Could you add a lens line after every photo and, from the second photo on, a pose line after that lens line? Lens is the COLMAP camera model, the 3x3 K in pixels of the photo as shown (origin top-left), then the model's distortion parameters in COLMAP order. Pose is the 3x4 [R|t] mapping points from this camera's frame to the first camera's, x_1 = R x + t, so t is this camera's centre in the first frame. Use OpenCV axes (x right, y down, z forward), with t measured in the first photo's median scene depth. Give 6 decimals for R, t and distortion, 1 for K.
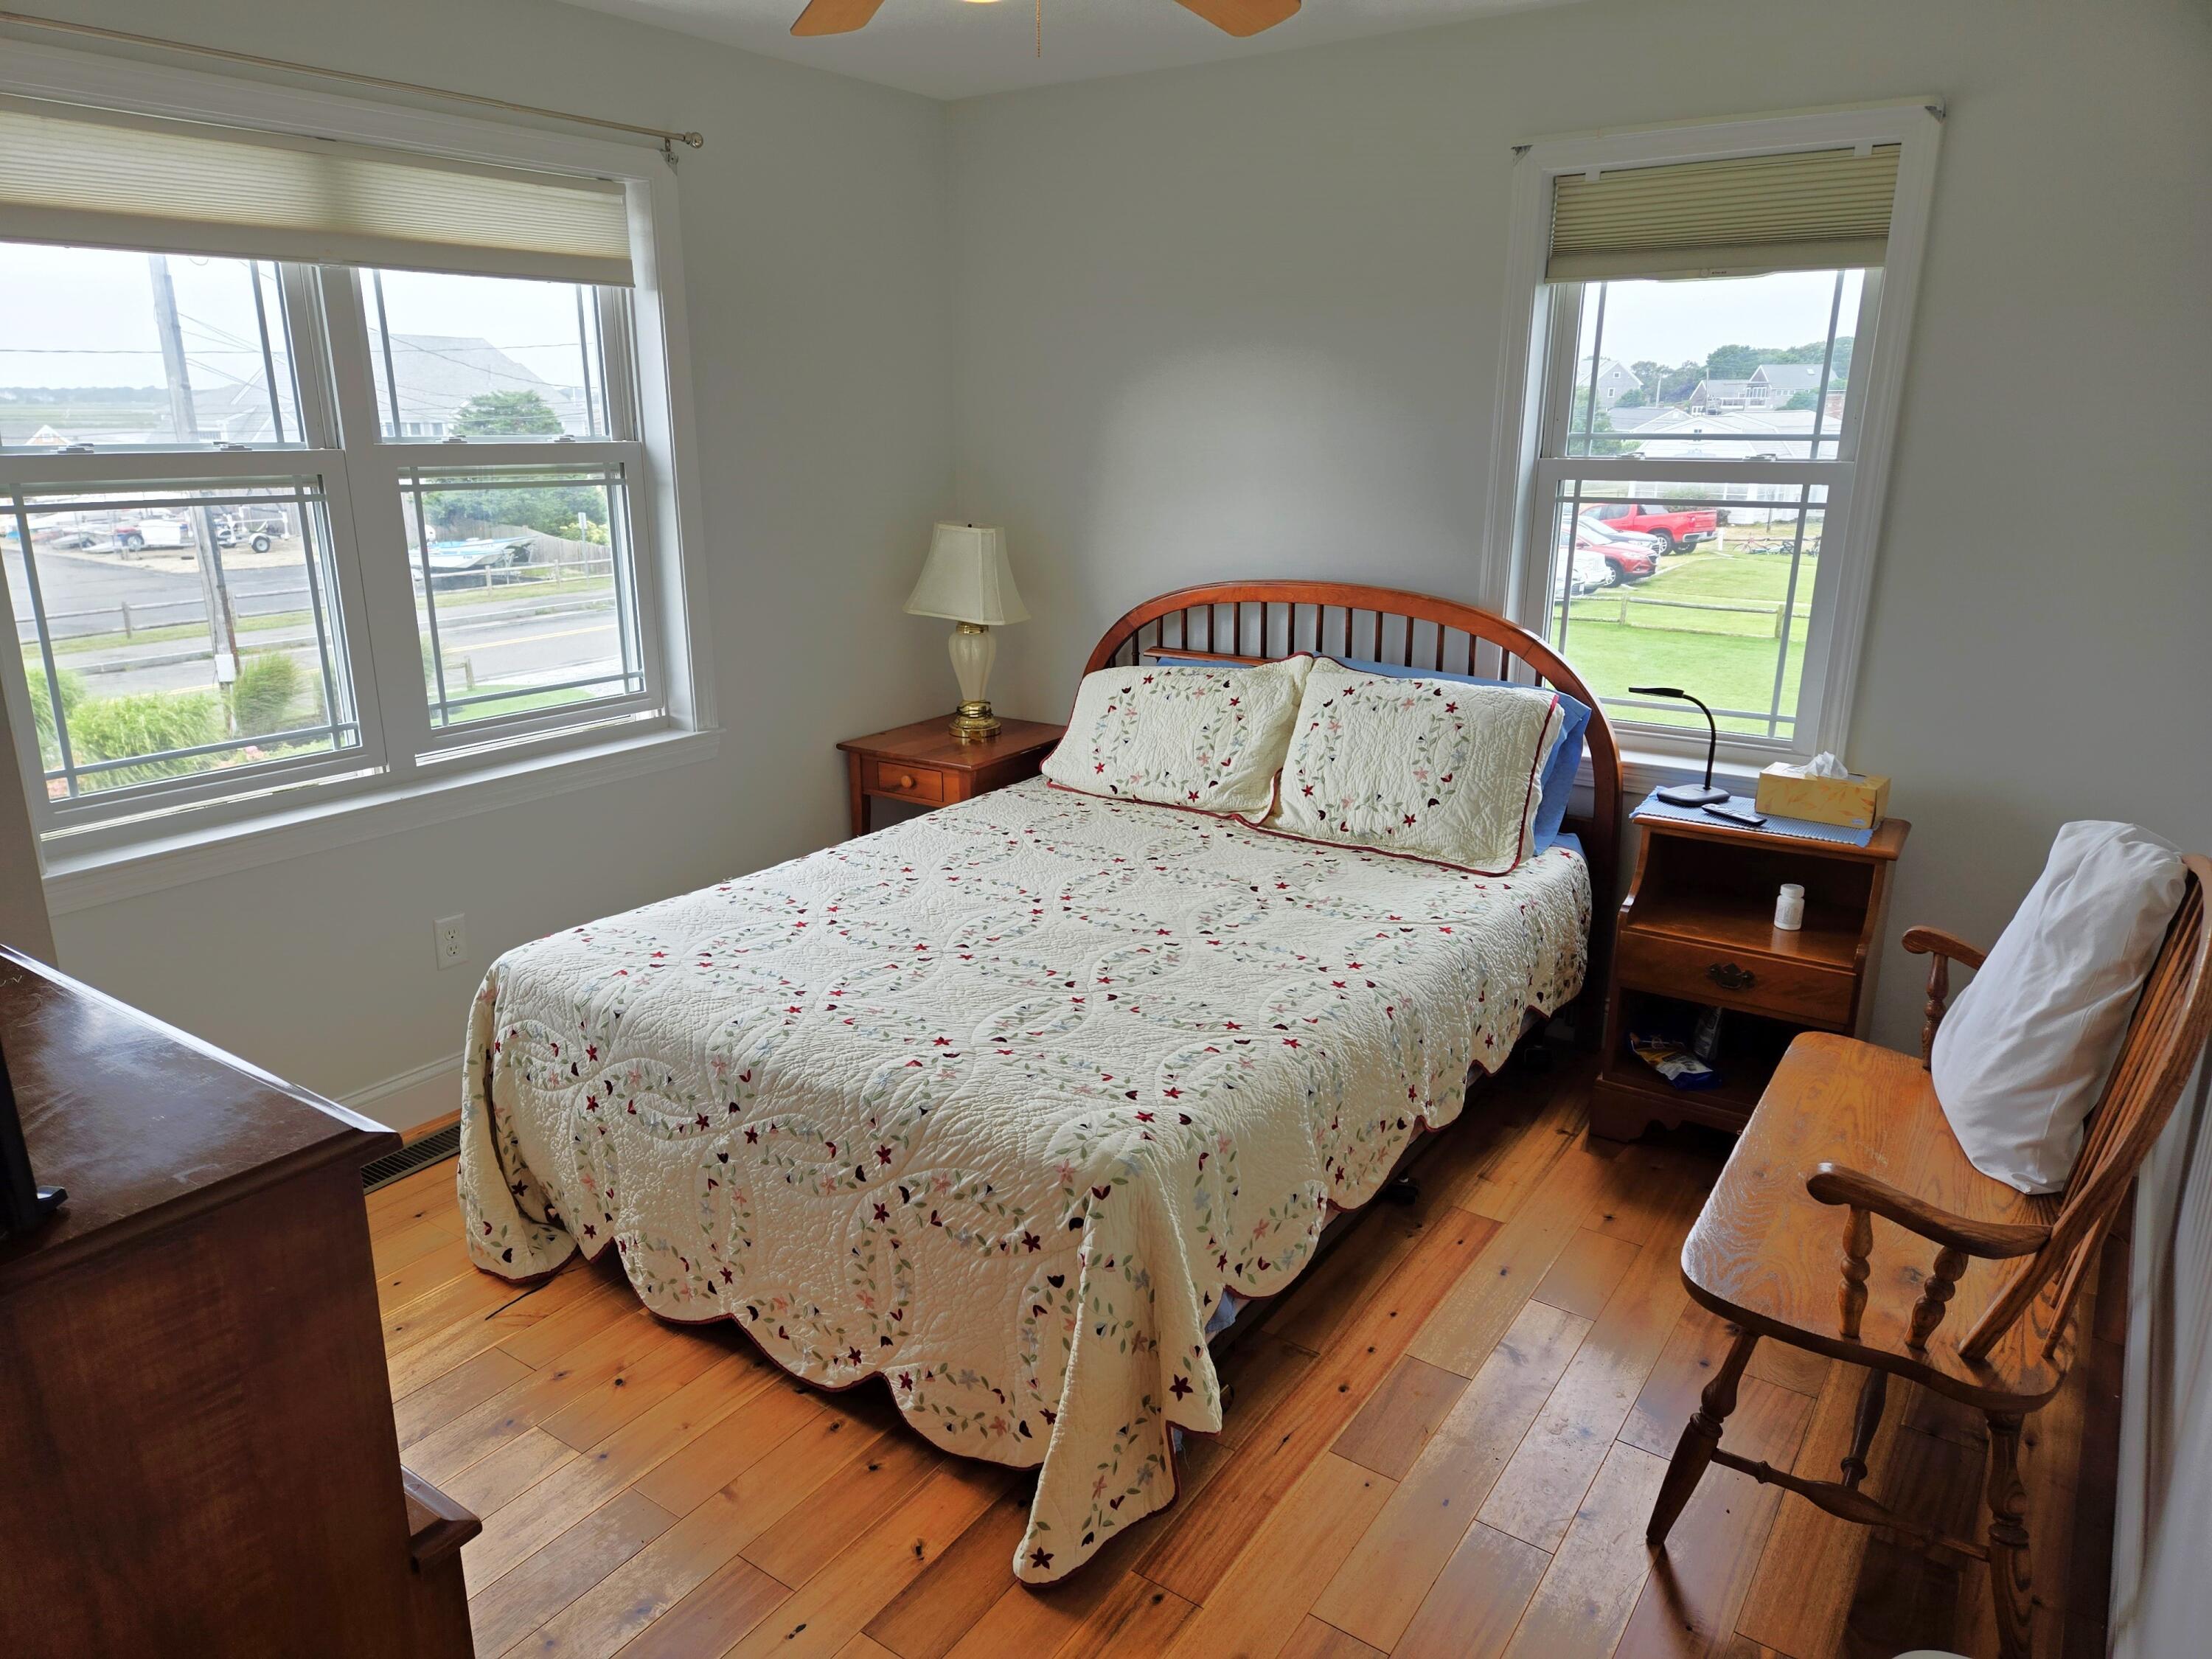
lens RADIAL K [[1439.4, 0, 1106.0], [0, 1439.4, 829.5], [0, 0, 1]] dist [0.083624, -0.093392]
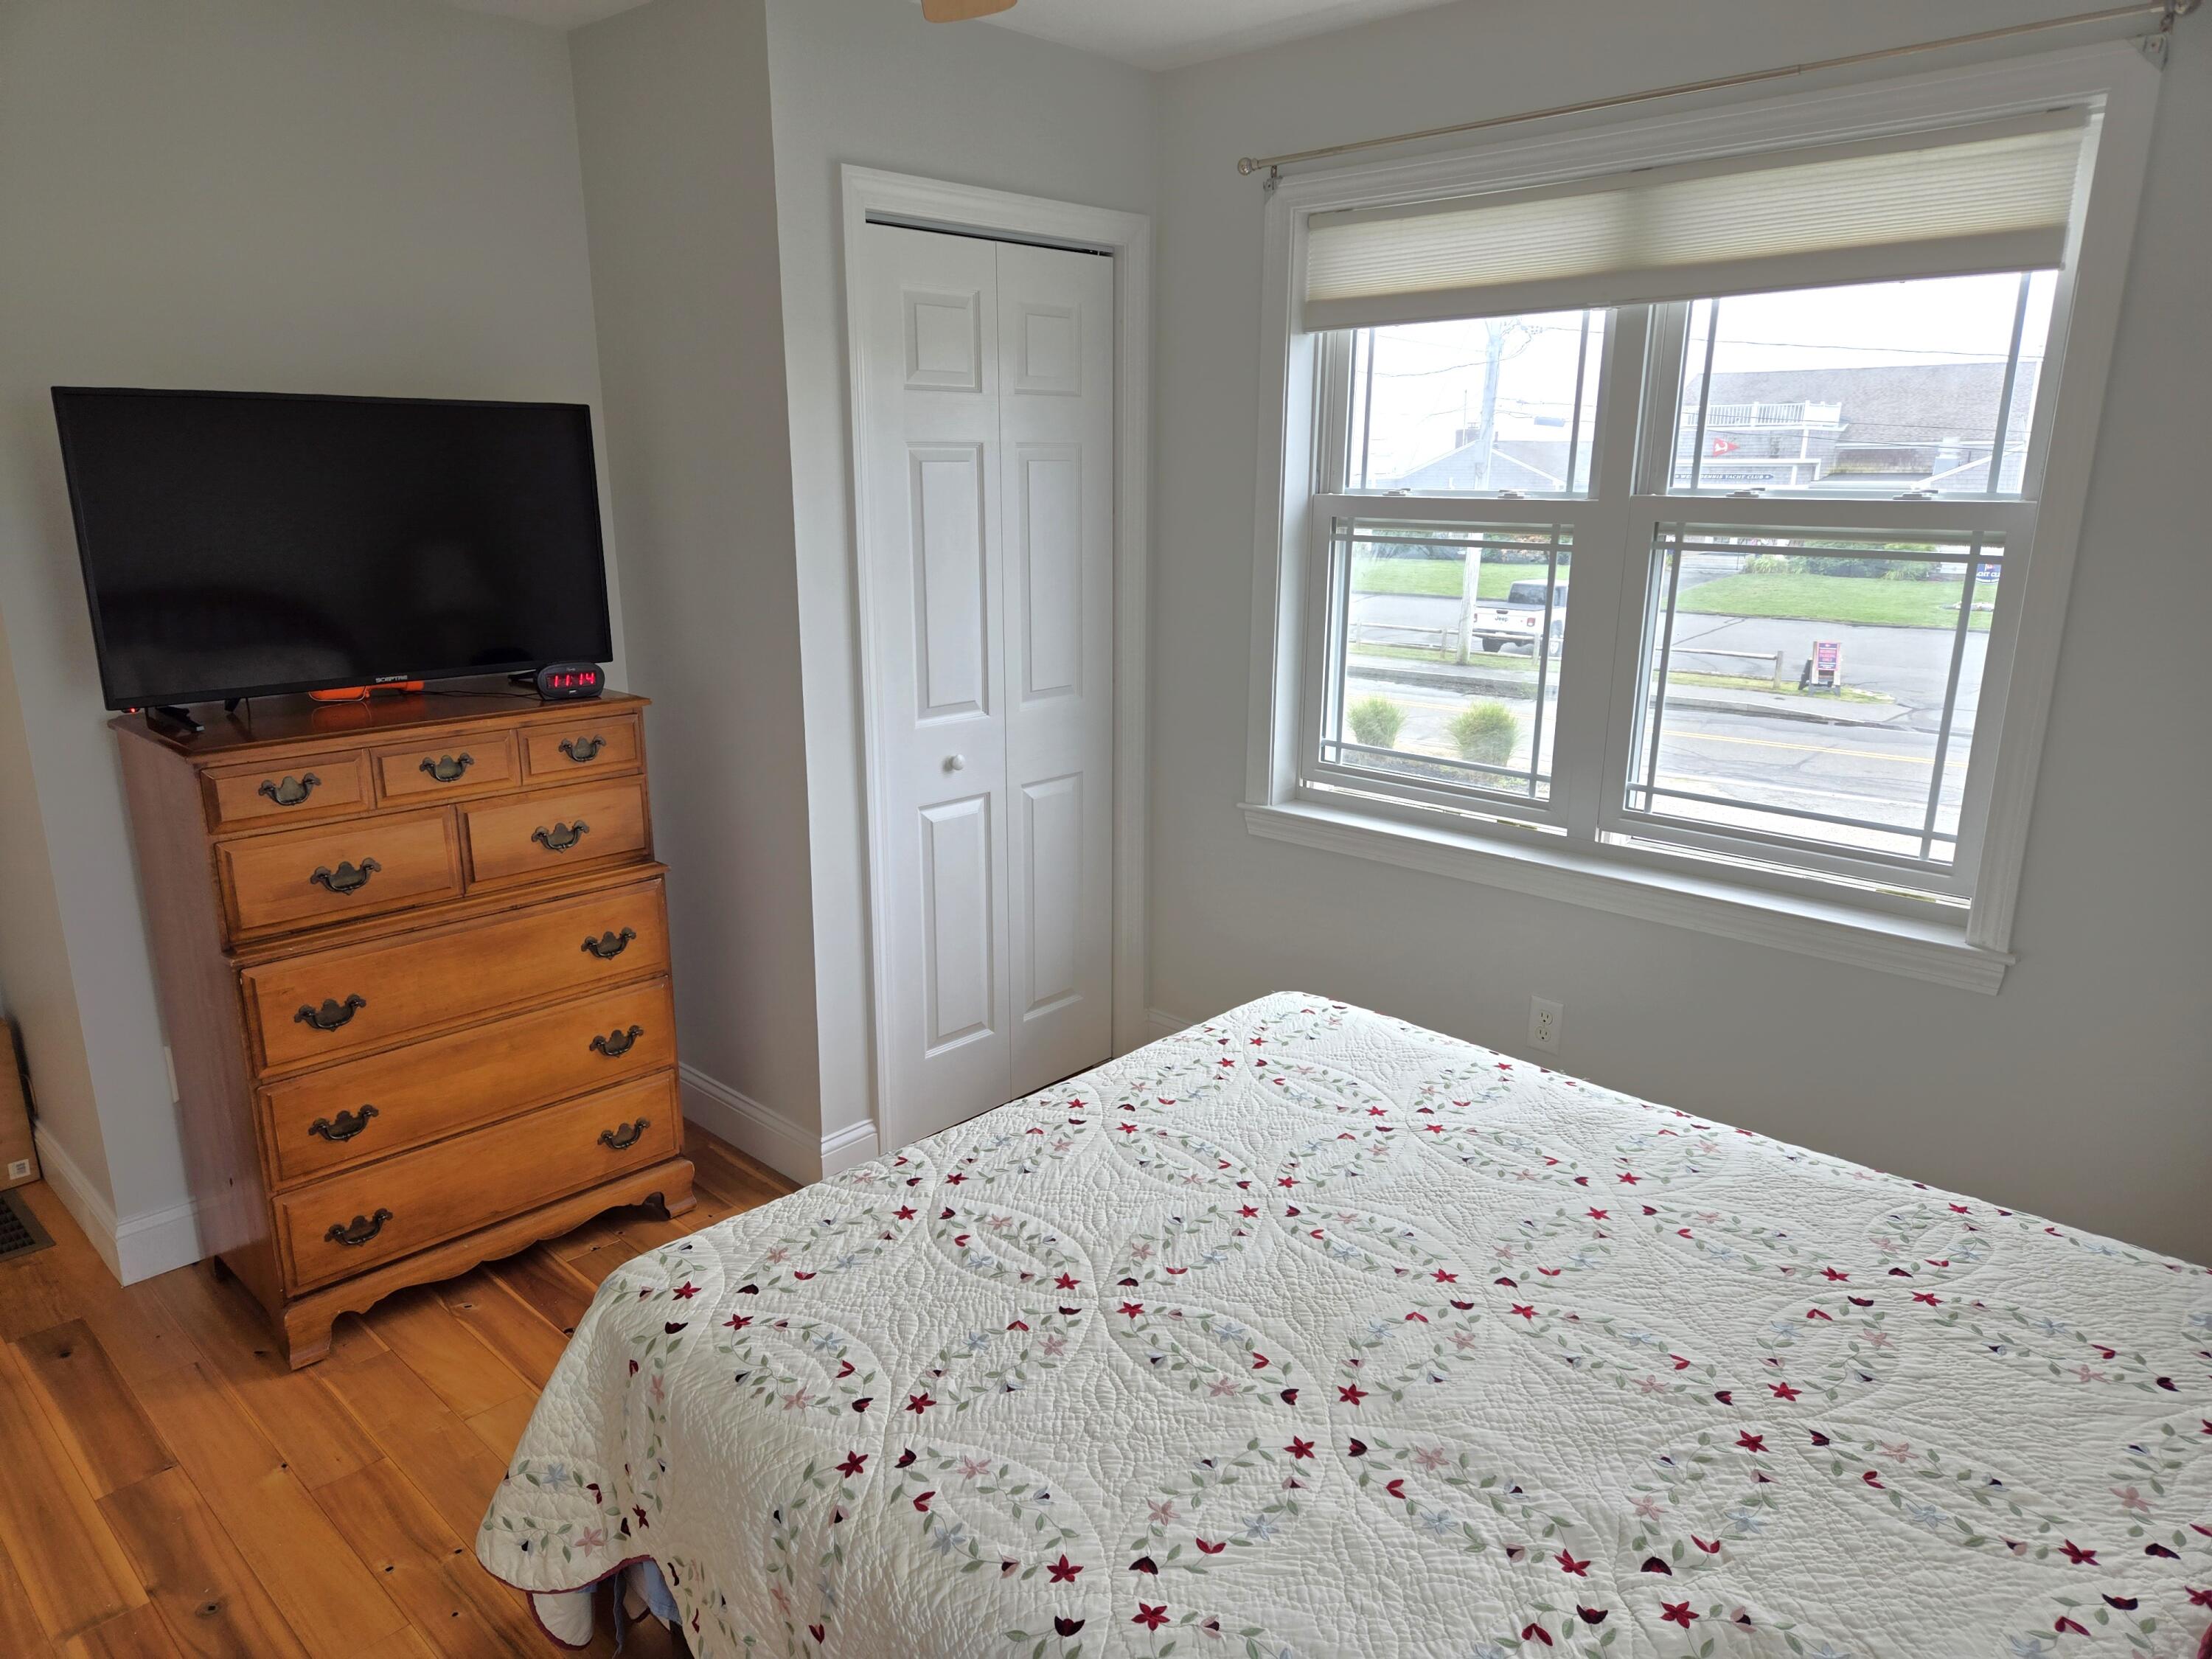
lens RADIAL K [[1494.8, 0, 1106.0], [0, 1494.8, 829.5], [0, 0, 1]] dist [0.119817, -0.108720]
pose [[-0.167765, 0.238979, -0.956423, 0.535968], [-0.274334, 0.920534, 0.278132, -0.251914], [0.946888, 0.309040, -0.088873, 0.858789]]
